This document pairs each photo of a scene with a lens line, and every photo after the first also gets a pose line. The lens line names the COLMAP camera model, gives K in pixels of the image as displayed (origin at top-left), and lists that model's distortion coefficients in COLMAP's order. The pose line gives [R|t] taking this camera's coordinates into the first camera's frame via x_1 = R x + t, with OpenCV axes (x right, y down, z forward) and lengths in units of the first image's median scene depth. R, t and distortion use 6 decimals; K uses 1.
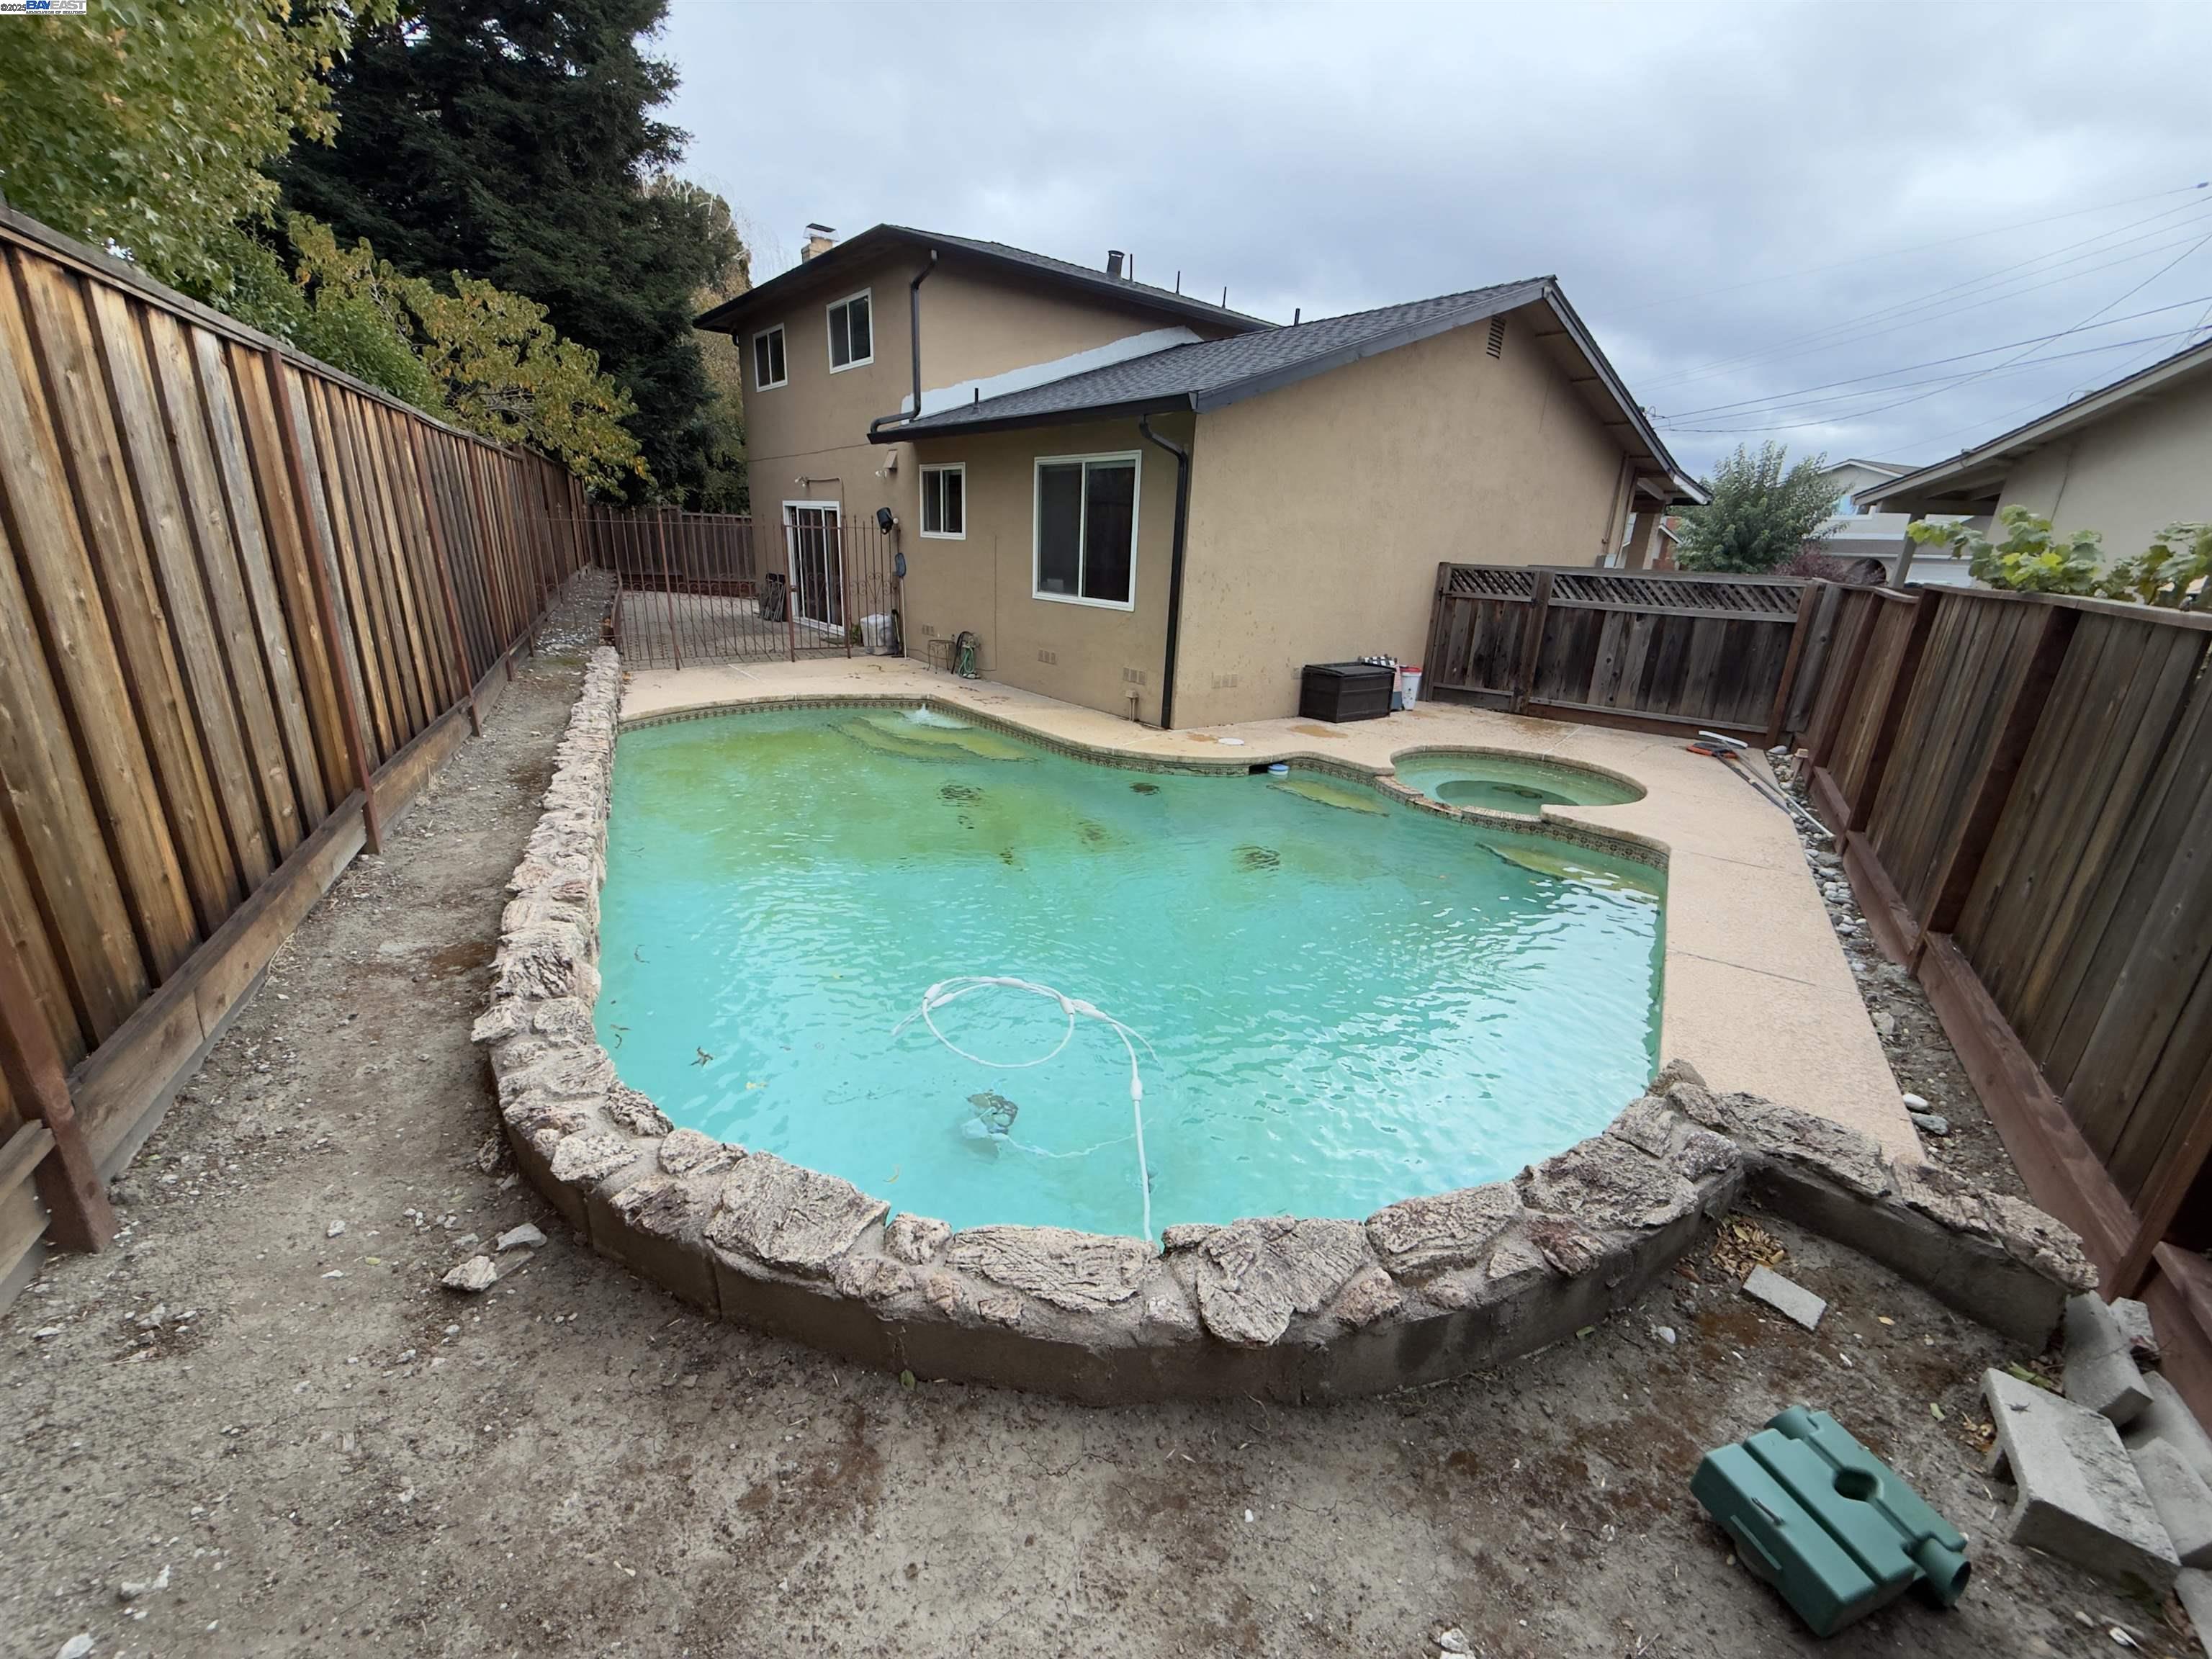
lens RADIAL K [[884.5, 0, 1106.0], [0, 884.5, 829.5], [0, 0, 1]] dist [0.002567, 0.000211]
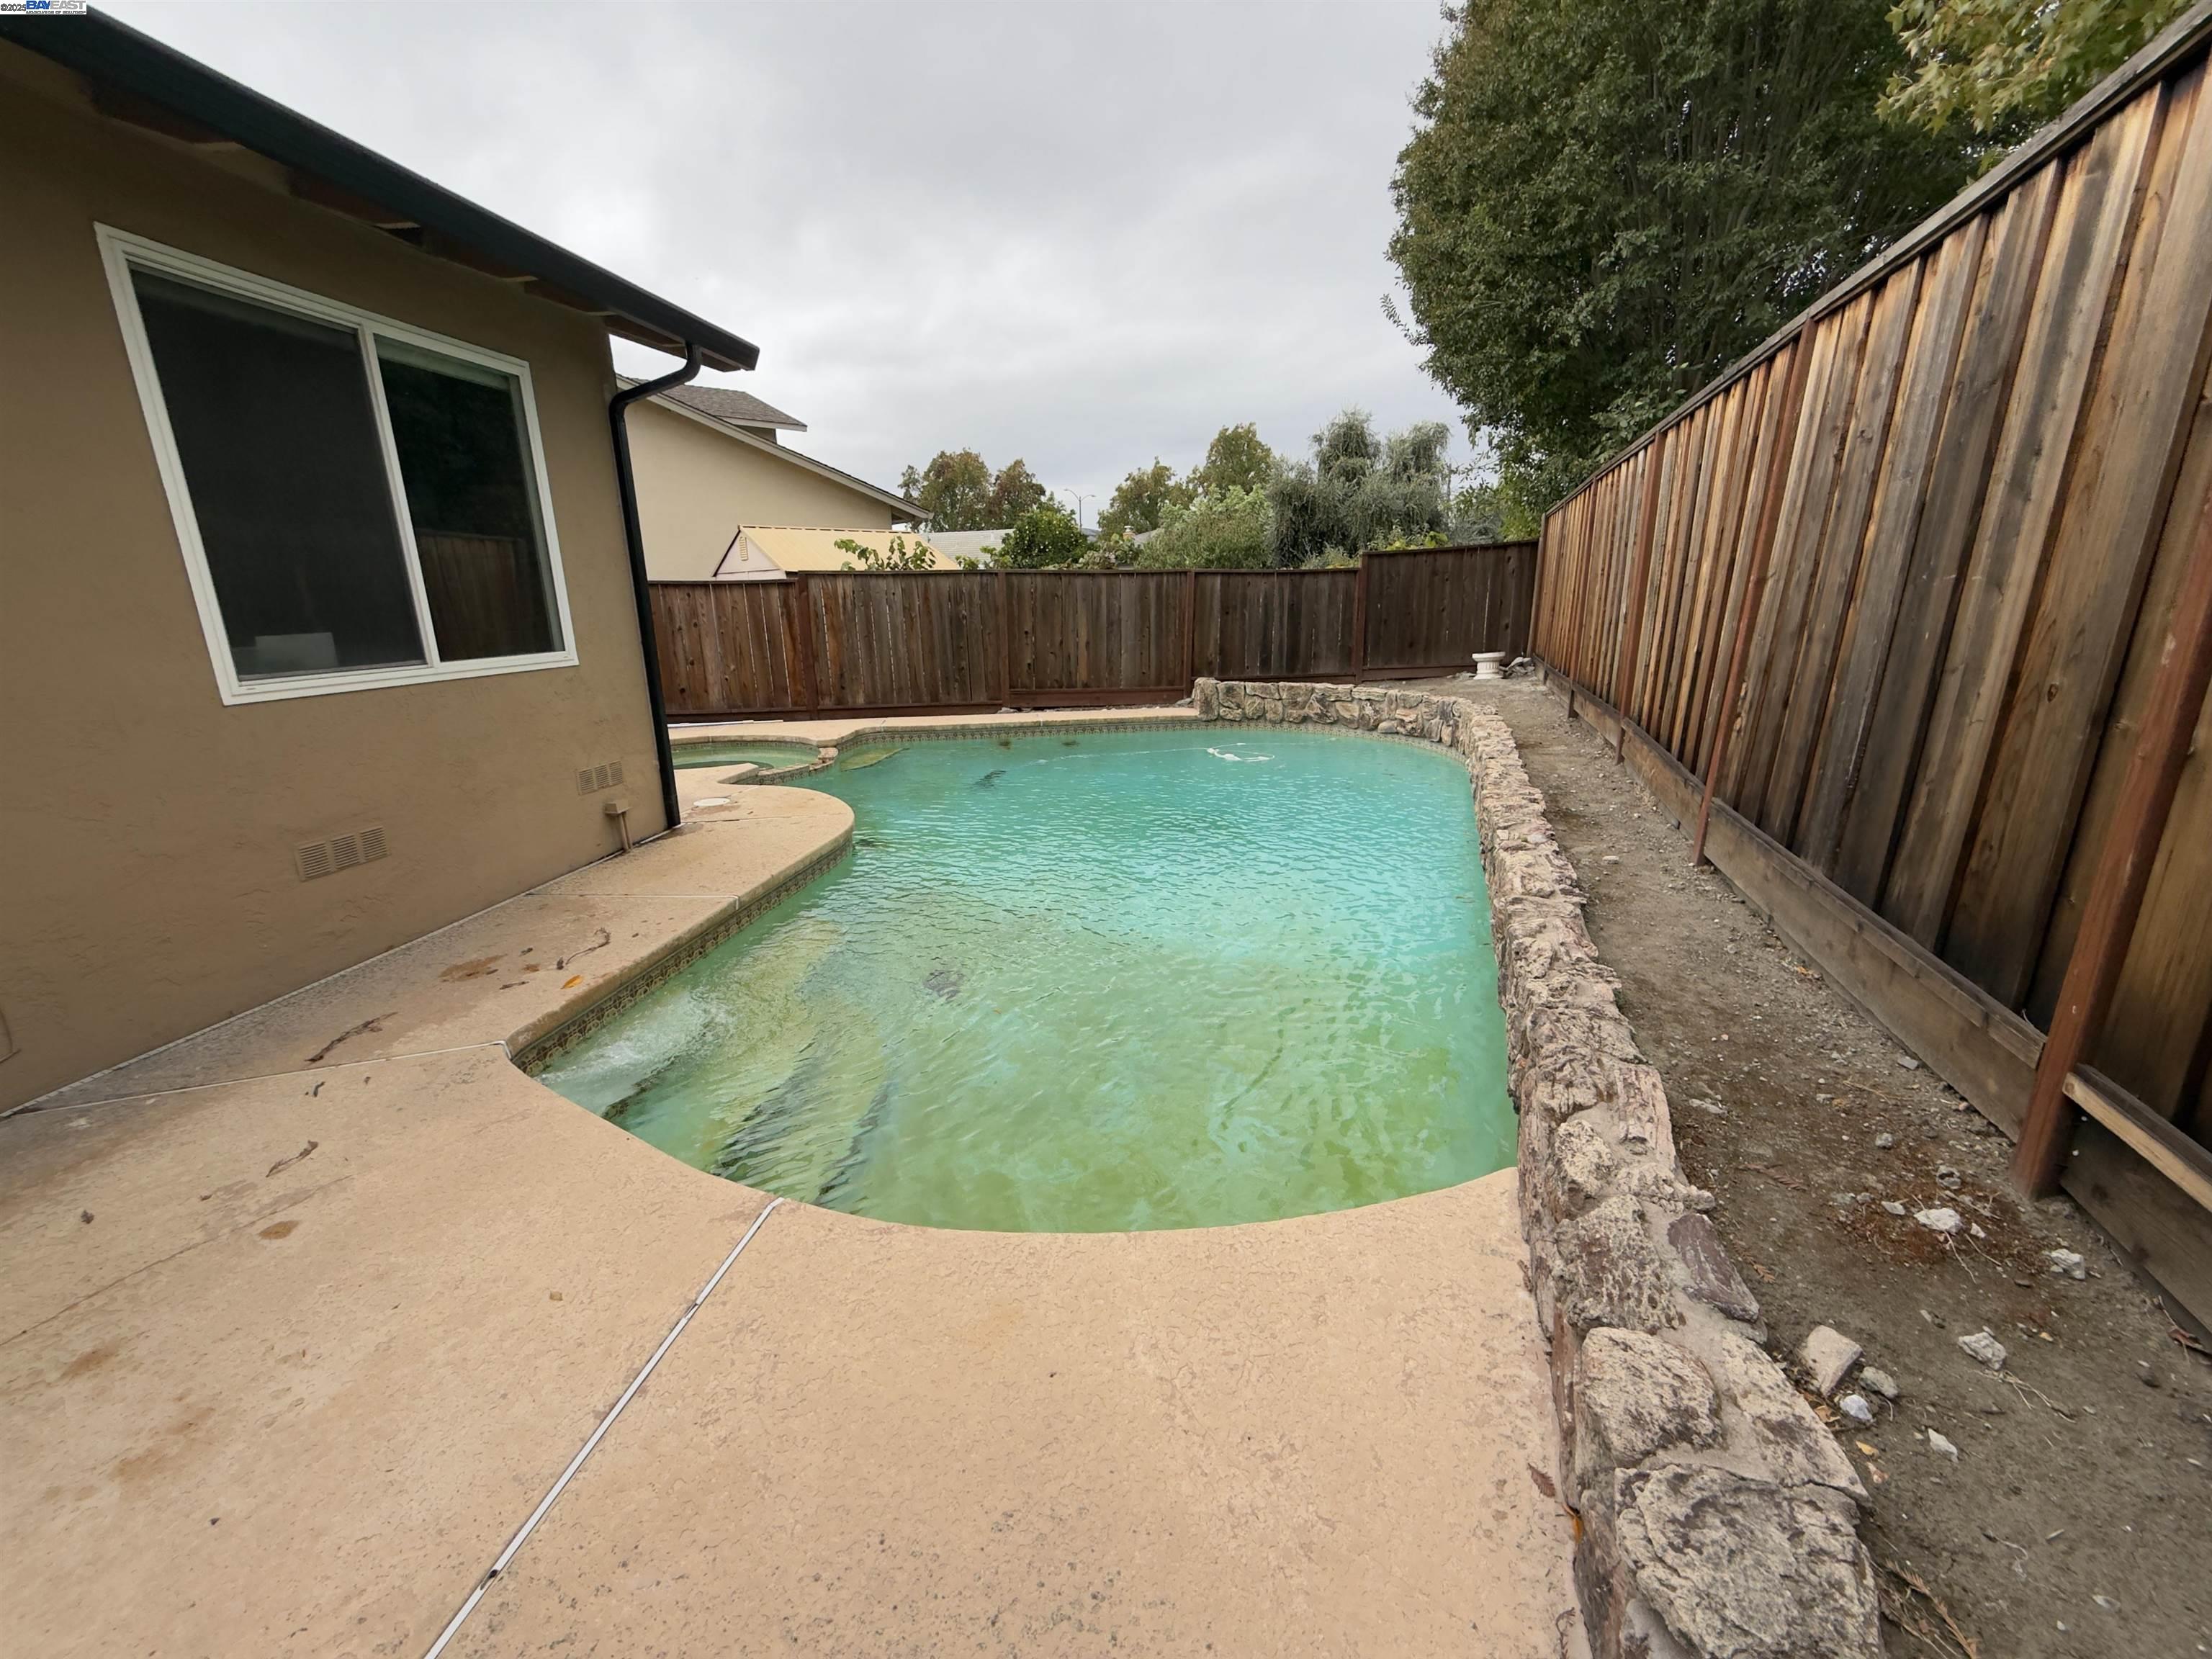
lens RADIAL K [[884.5, 0, 1106.0], [0, 884.5, 829.5], [0, 0, 1]] dist [0.002567, 0.000211]
pose [[-0.677102, -0.221967, 0.701615, -0.574252], [0.216608, 0.851070, 0.478289, -0.338854], [-0.703288, 0.475826, -0.528181, 1.070995]]
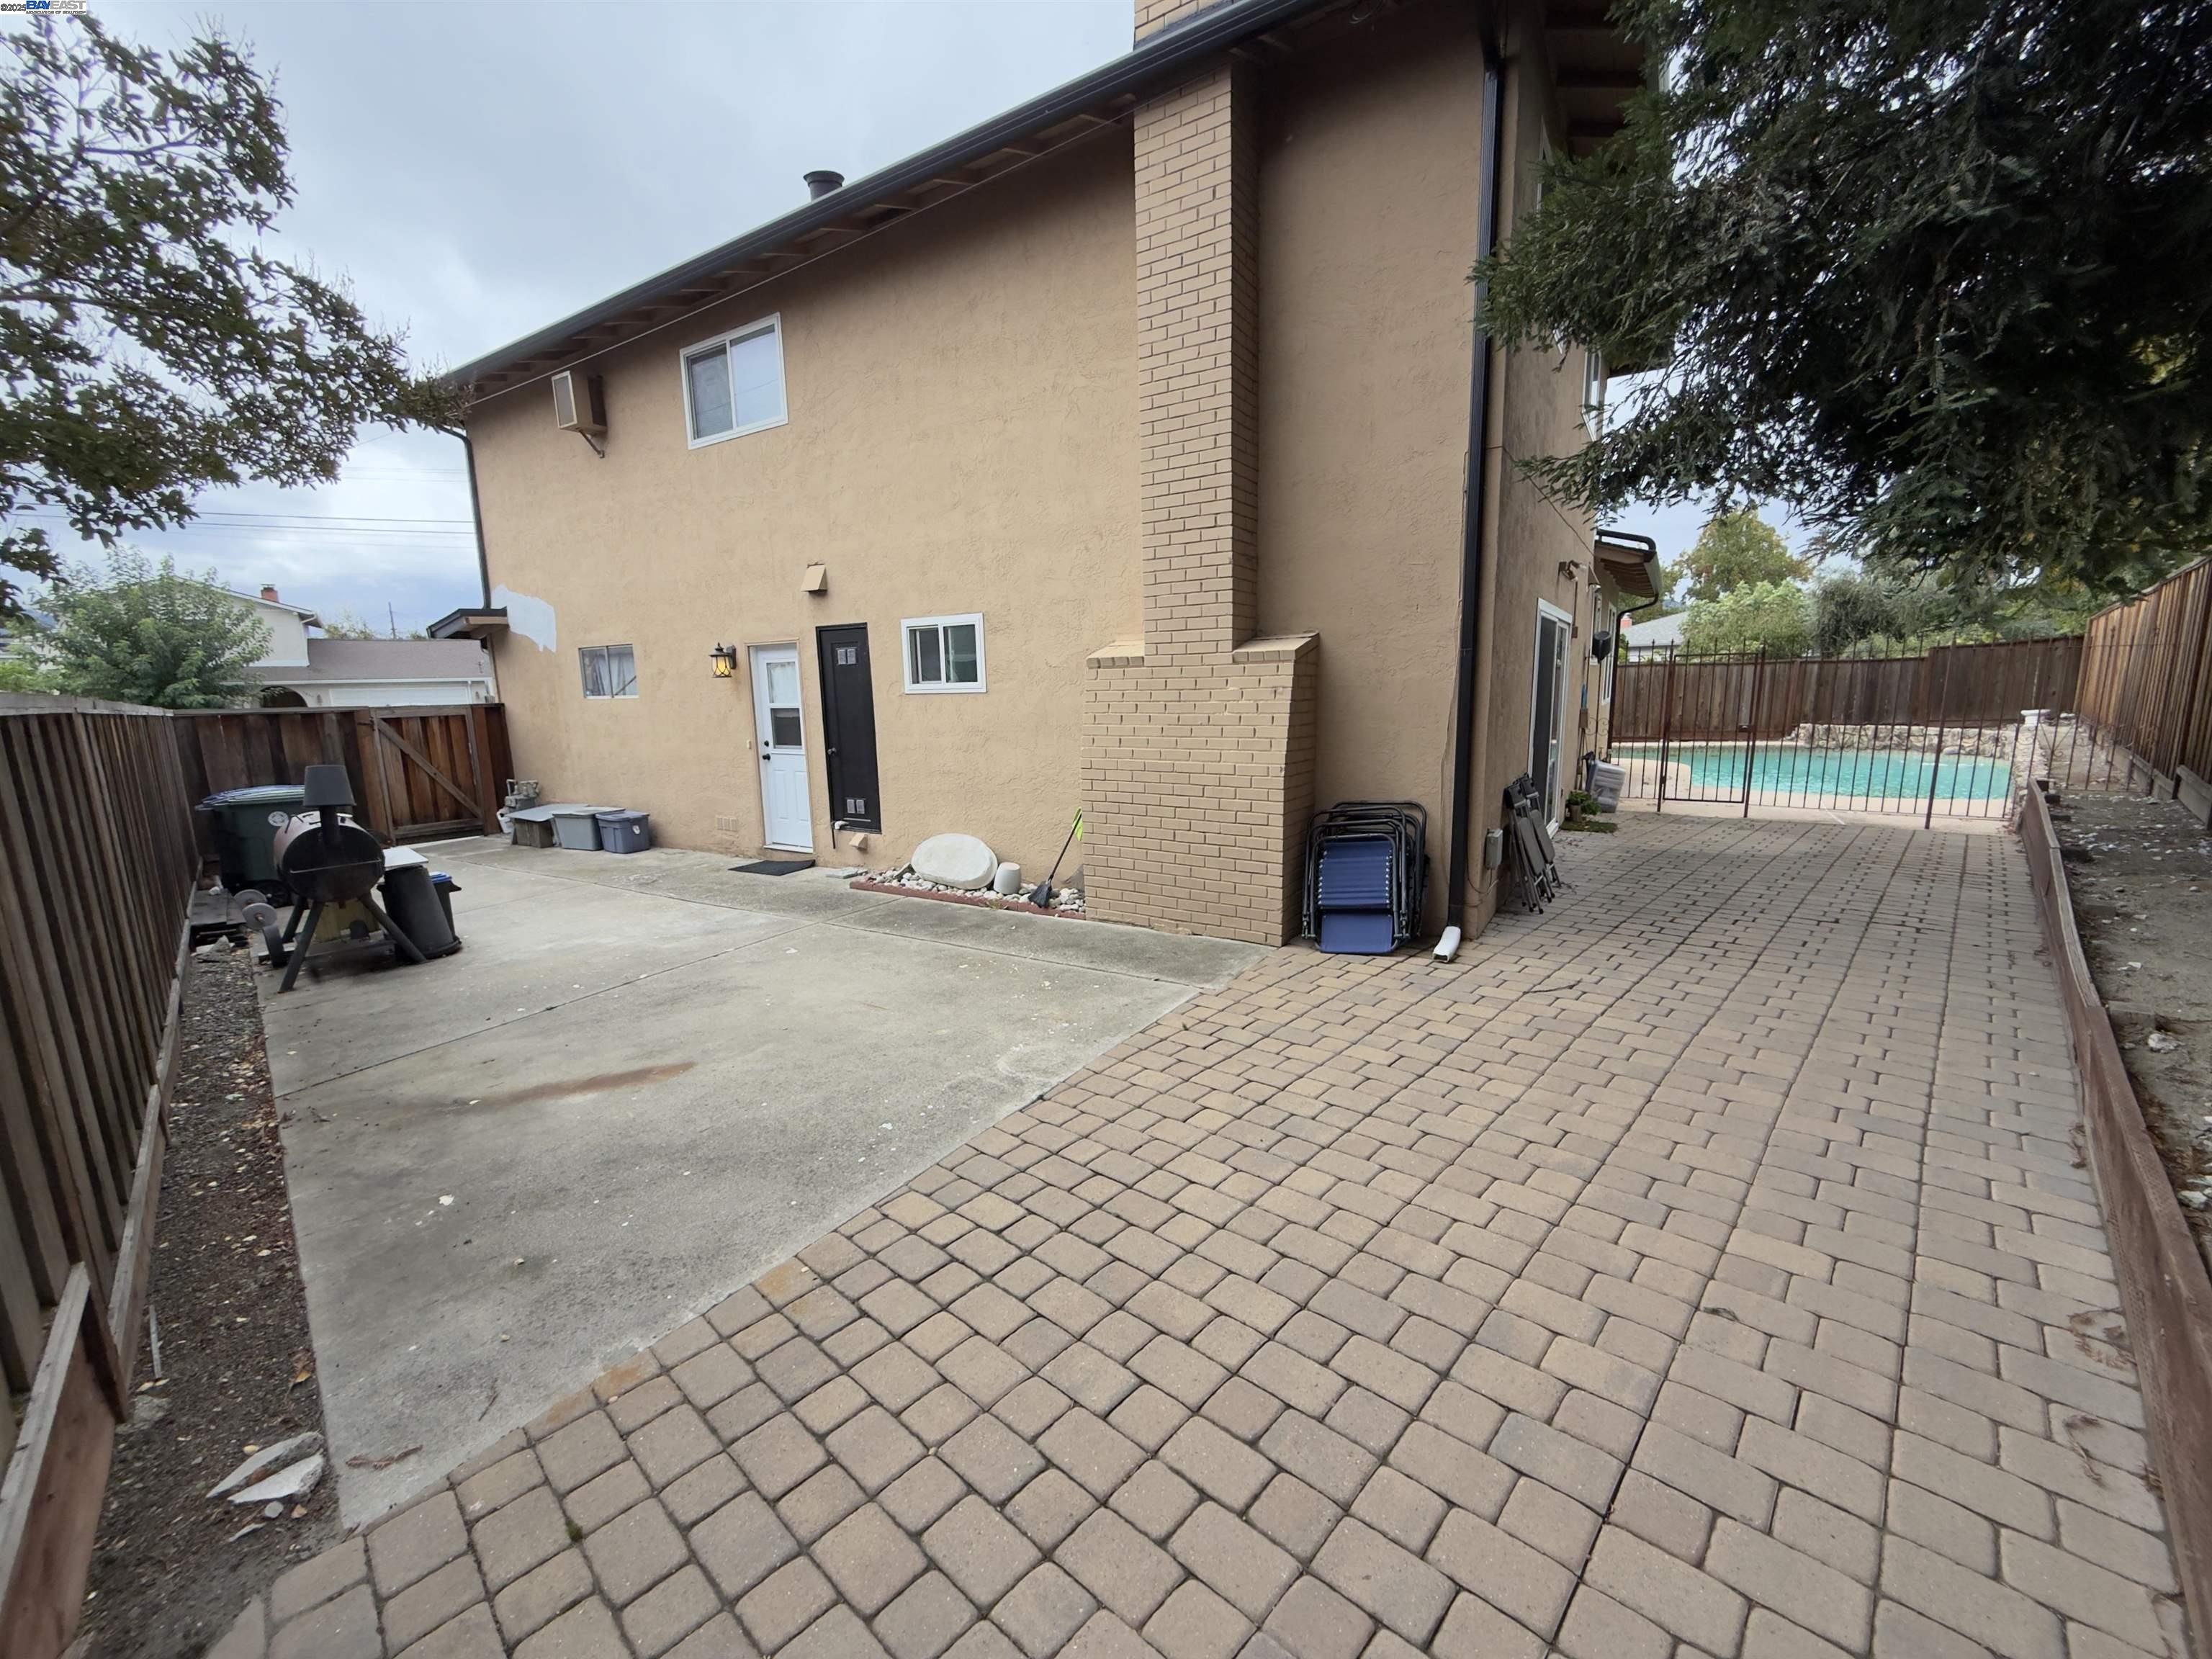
lens RADIAL K [[884.5, 0, 1106.0], [0, 884.5, 829.5], [0, 0, 1]] dist [0.002567, 0.000211]
pose [[-0.312430, -0.191938, 0.930348, -0.992224], [0.308257, 0.905891, 0.290411, -0.625426], [-0.898535, 0.377519, -0.223861, 1.835531]]
